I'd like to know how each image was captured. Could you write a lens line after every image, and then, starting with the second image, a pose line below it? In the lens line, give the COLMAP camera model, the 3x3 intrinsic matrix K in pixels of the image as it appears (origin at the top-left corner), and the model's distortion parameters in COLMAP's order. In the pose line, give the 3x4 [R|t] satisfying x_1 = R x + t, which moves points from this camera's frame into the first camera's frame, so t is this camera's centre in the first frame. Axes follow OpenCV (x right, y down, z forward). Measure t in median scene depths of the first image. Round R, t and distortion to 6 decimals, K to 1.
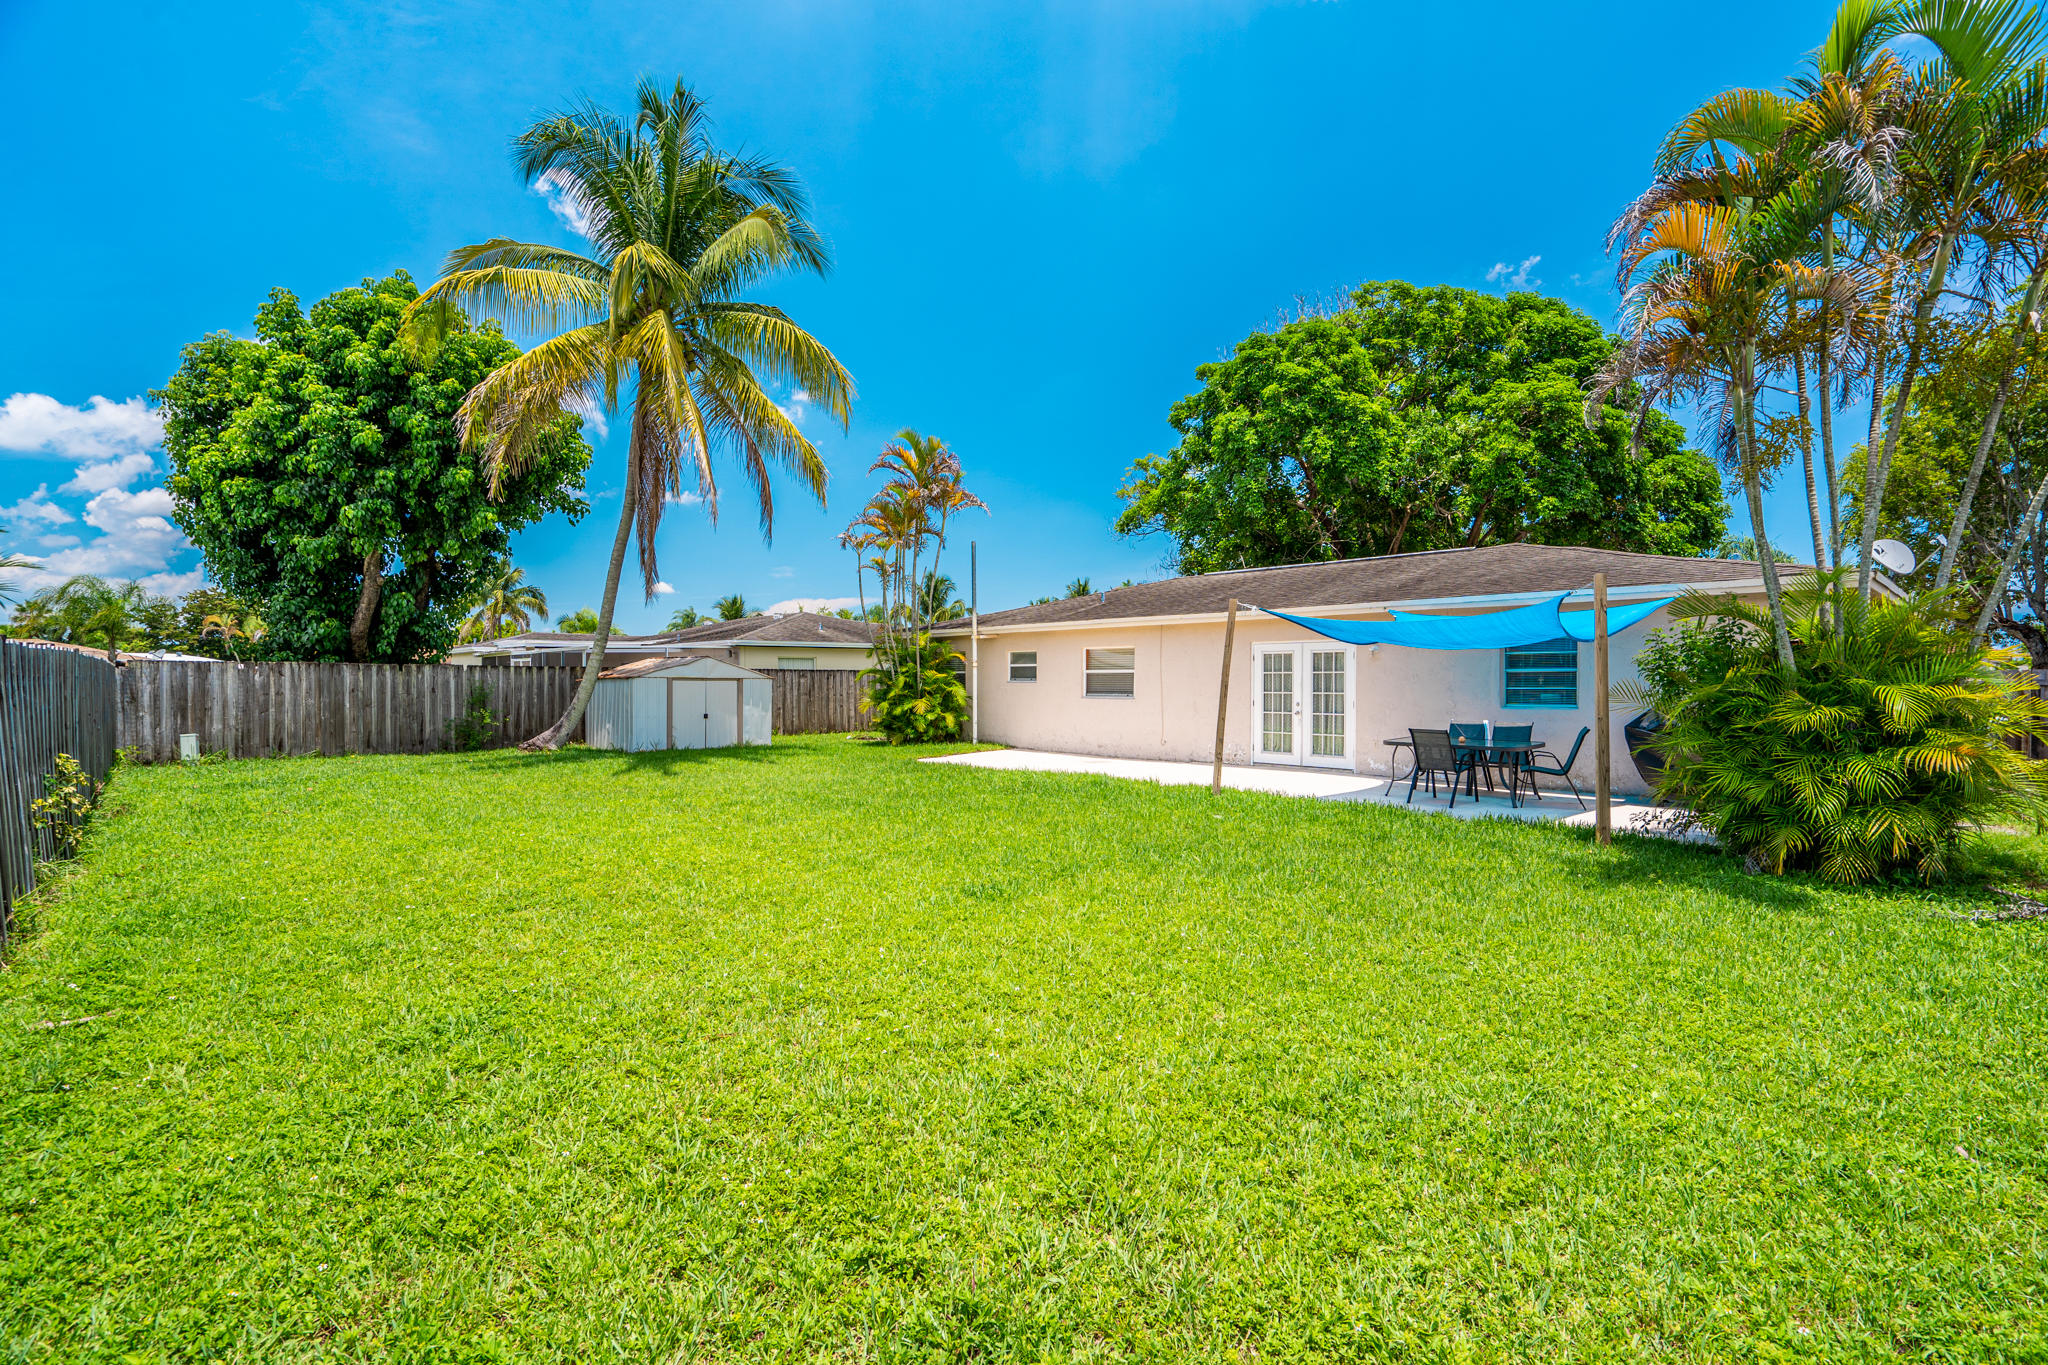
lens RADIAL K [[935.1, 0, 1005.7], [0, 935.1, 685.0], [0, 0, 1]] dist [-0.003728, 0.004896]
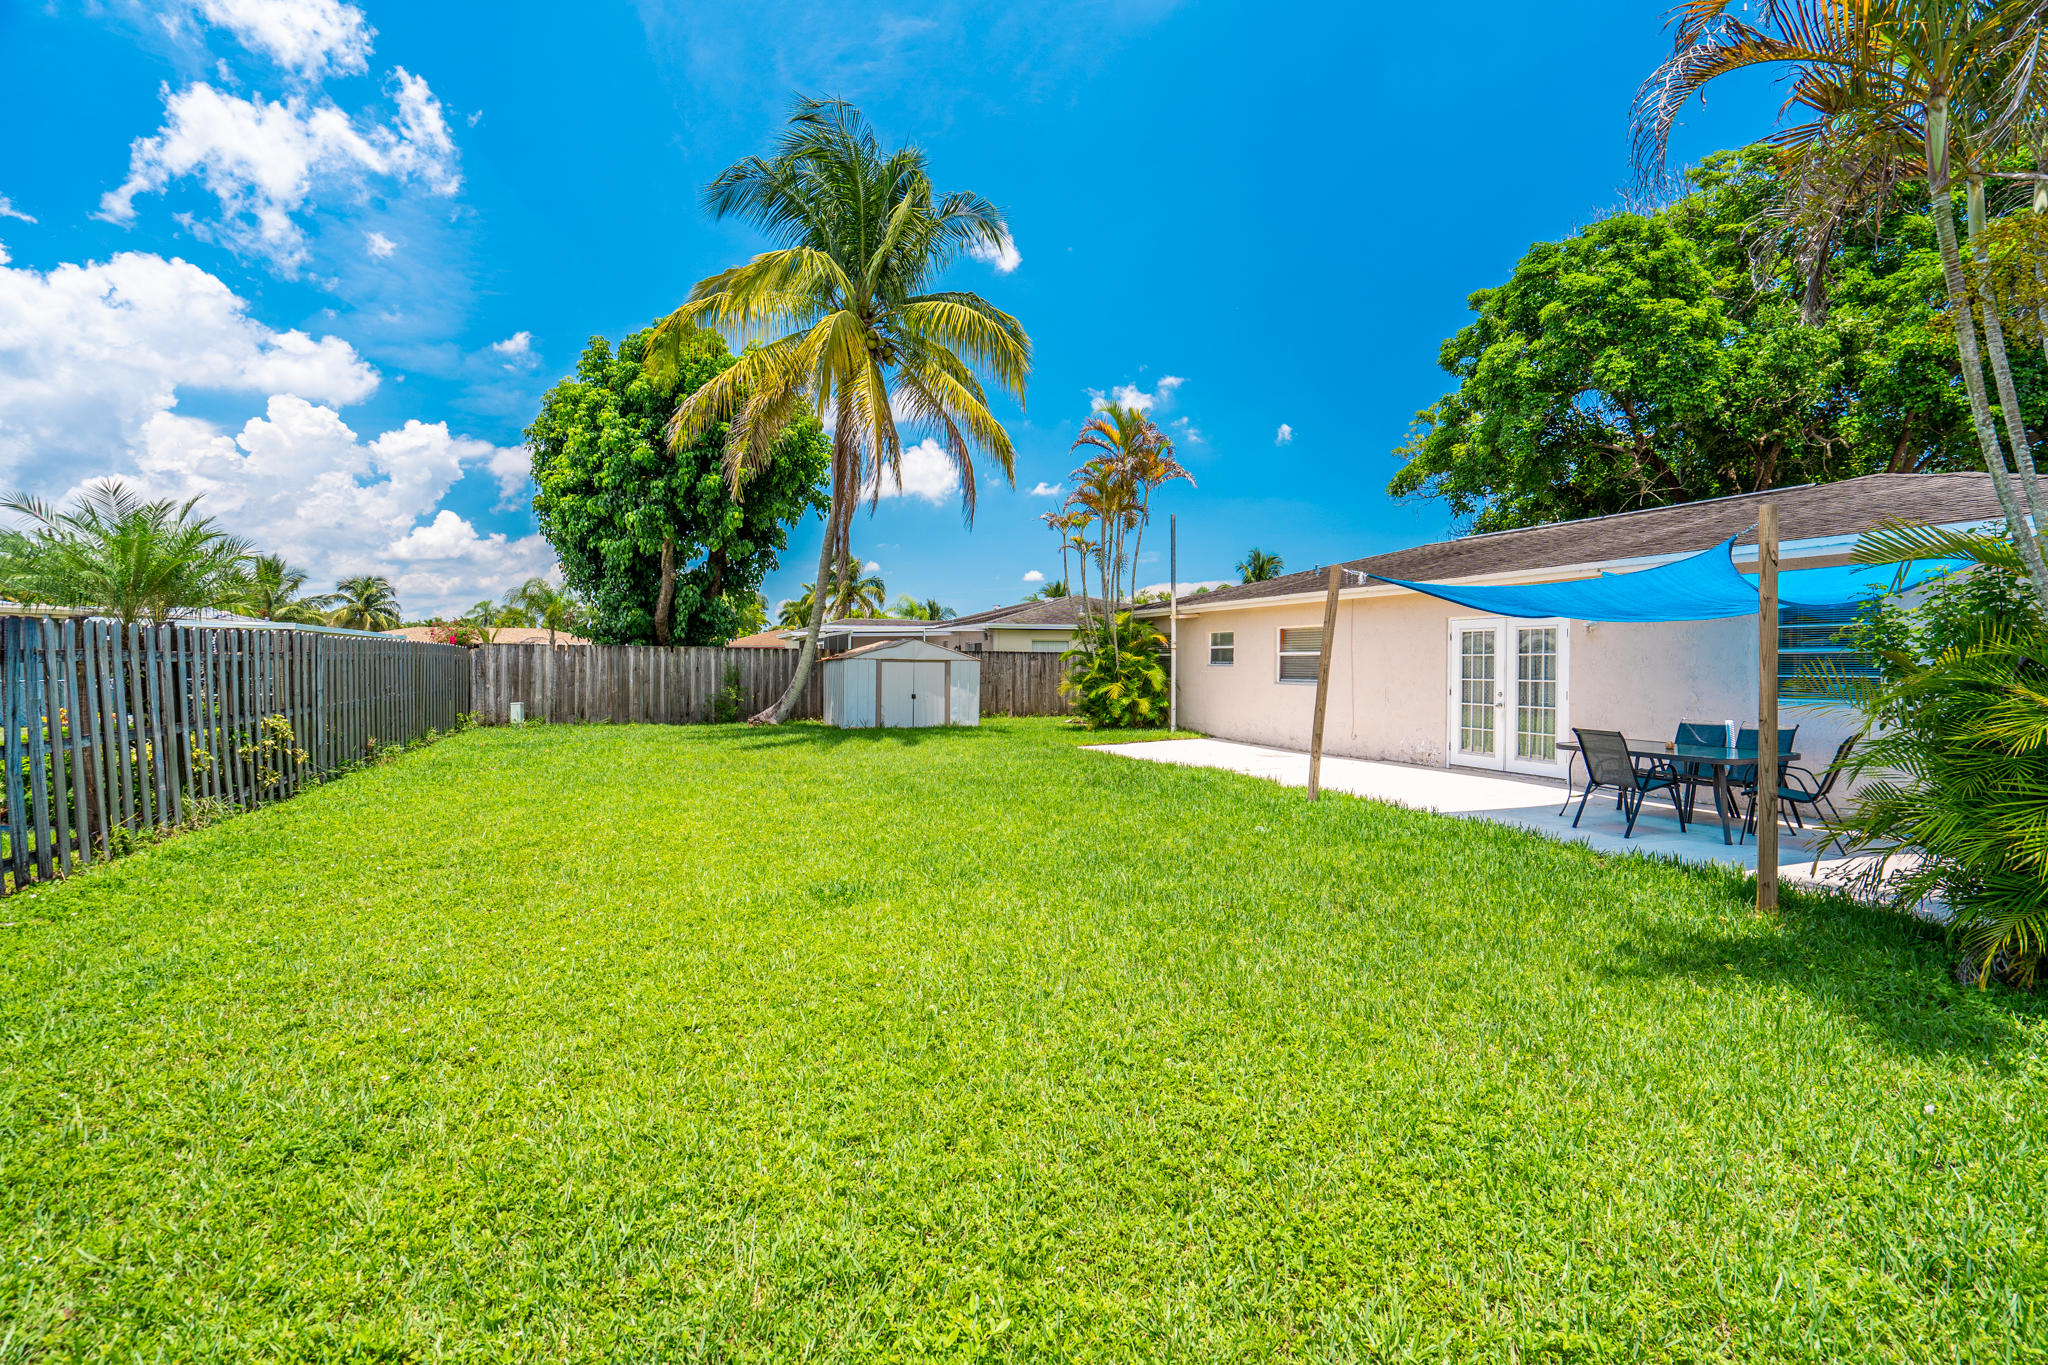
lens RADIAL K [[935.1, 0, 1011.0], [0, 935.1, 664.0], [0, 0, 1]] dist [-0.003728, 0.004896]
pose [[0.927457, 0.005703, -0.373887, 0.171291], [-0.007869, 0.999960, -0.004266, 0.001015], [0.373848, 0.006899, 0.927464, 0.077529]]
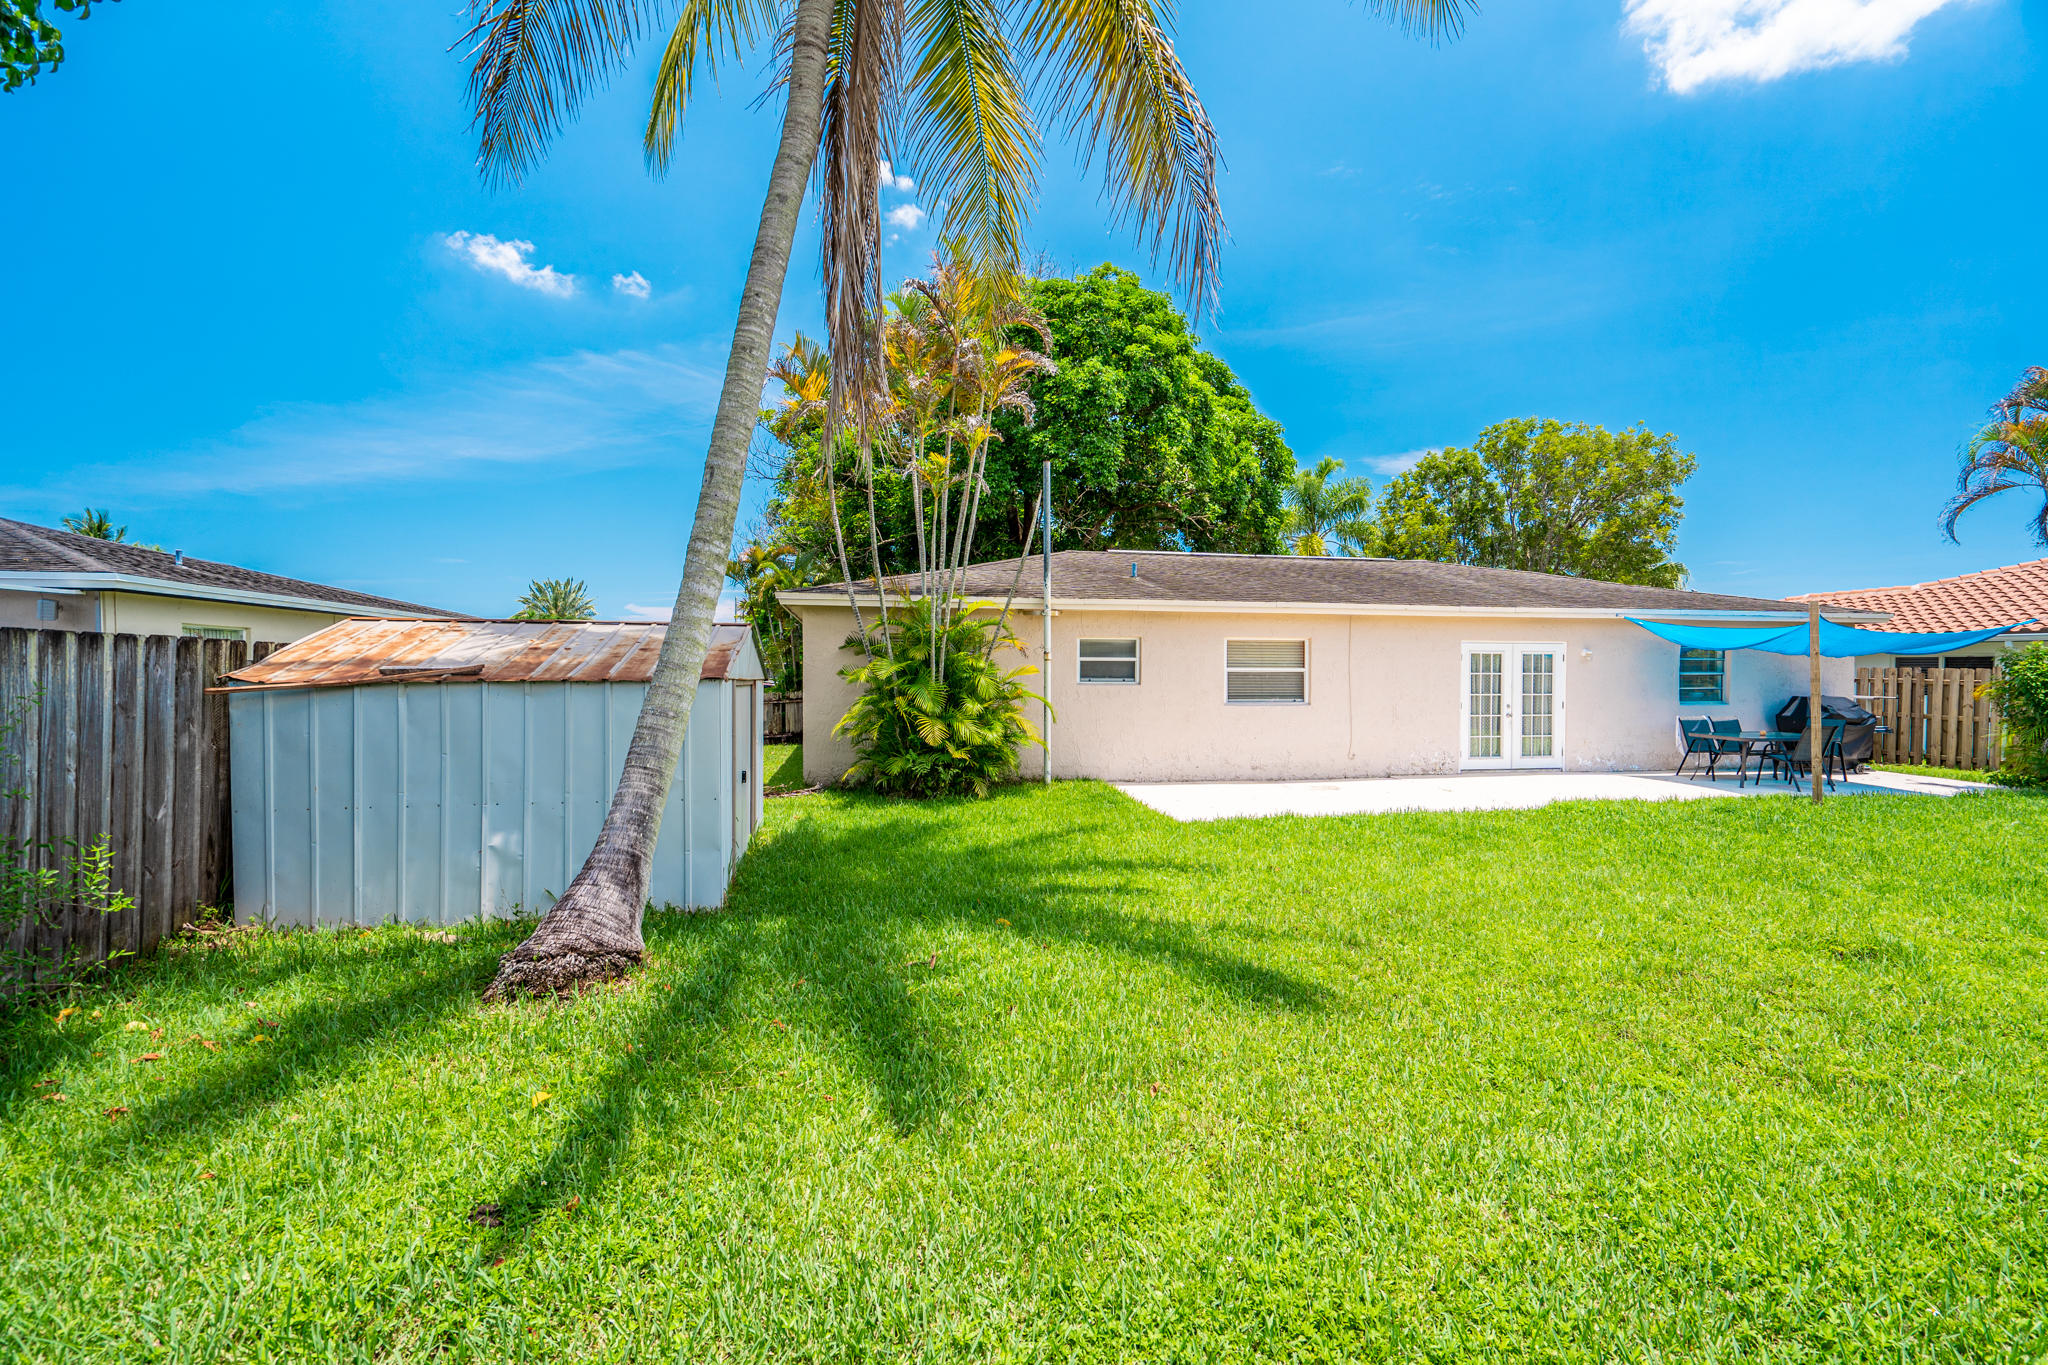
lens RADIAL K [[935.1, 0, 1023.9], [0, 935.1, 677.7], [0, 0, 1]] dist [-0.003728, 0.004896]
pose [[0.540488, -0.001102, 0.841351, -0.596987], [0.002517, 0.999997, -0.000307, -0.007811], [-0.841348, 0.002283, 0.540489, 0.690752]]
